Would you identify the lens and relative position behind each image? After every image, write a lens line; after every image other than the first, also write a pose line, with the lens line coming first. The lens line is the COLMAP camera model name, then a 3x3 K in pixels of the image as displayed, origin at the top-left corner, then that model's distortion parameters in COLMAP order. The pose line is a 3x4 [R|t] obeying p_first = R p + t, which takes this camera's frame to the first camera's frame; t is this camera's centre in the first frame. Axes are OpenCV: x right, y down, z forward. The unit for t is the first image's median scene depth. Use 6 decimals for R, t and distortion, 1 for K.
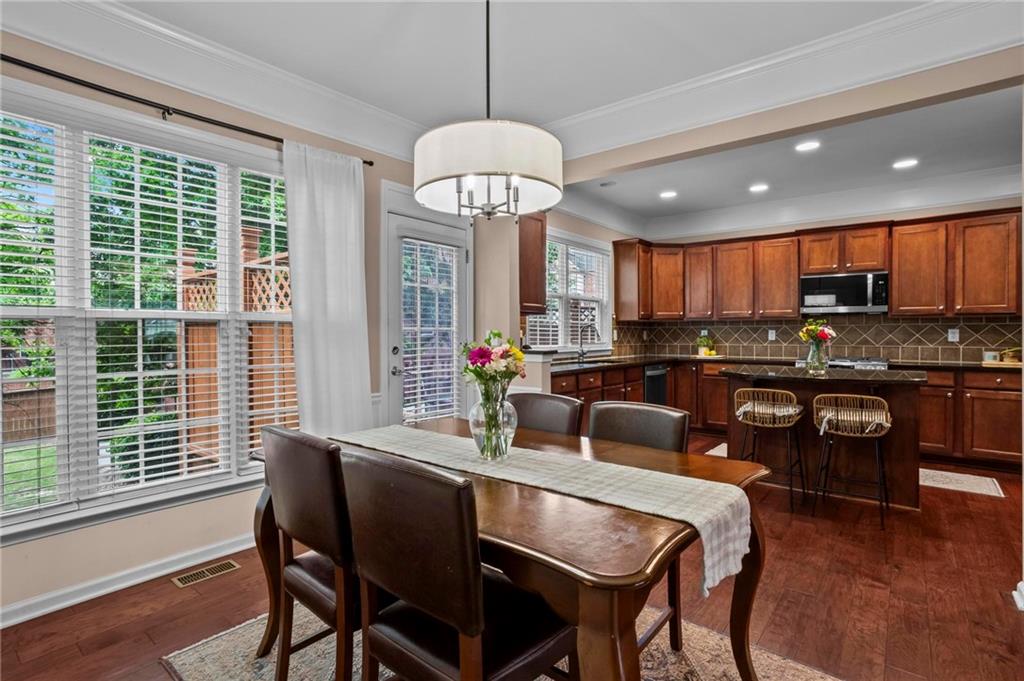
lens RADIAL K [[498.9, 0, 502.0], [0, 498.9, 338.0], [0, 0, 1]] dist [-0.050038, 0.031581]
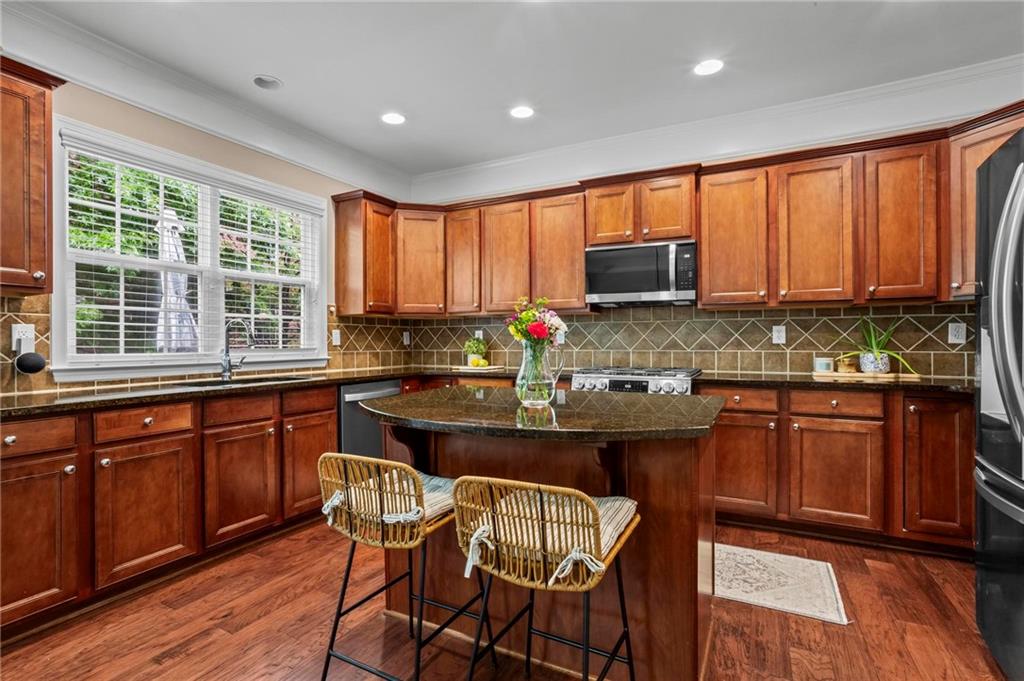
lens RADIAL K [[487.5, 0, 511.5], [0, 487.5, 341.7], [0, 0, 1]] dist [-0.019211, 0.000710]
pose [[0.975914, -0.002464, 0.218143, 0.392887], [0.004621, 0.999945, -0.009377, 0.009212], [-0.218108, 0.010159, 0.975872, 0.401214]]
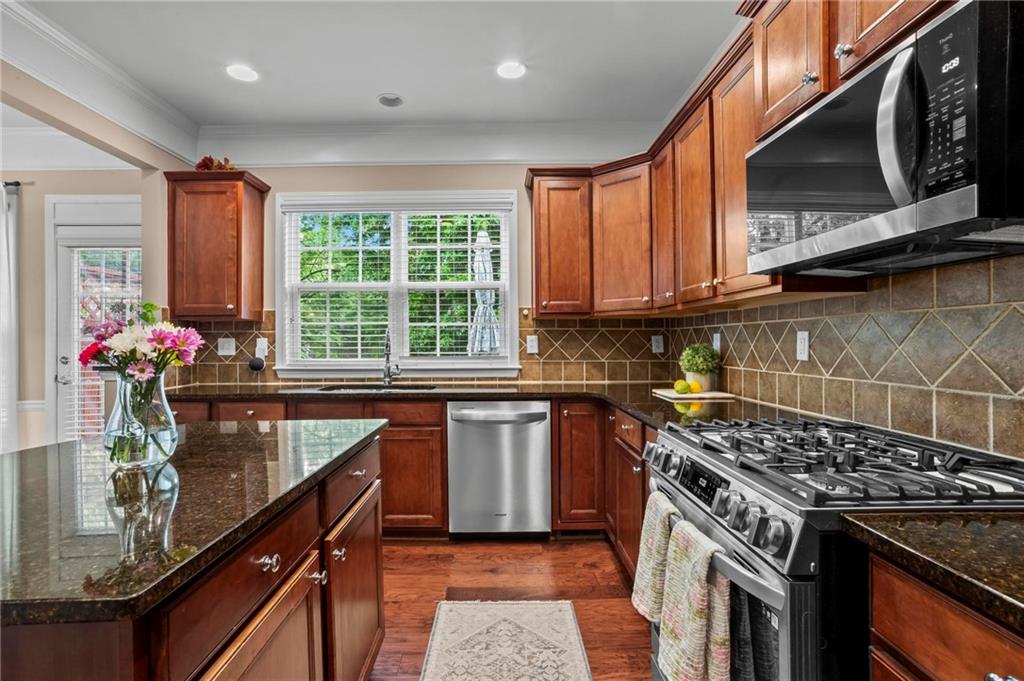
lens RADIAL K [[498.9, 0, 502.0], [0, 498.9, 338.0], [0, 0, 1]] dist [-0.050038, 0.031581]
pose [[0.647277, -0.006031, -0.762231, 0.807379], [-0.003770, 0.999931, -0.011113, -0.007725], [0.762246, 0.010067, 0.647209, 0.751046]]
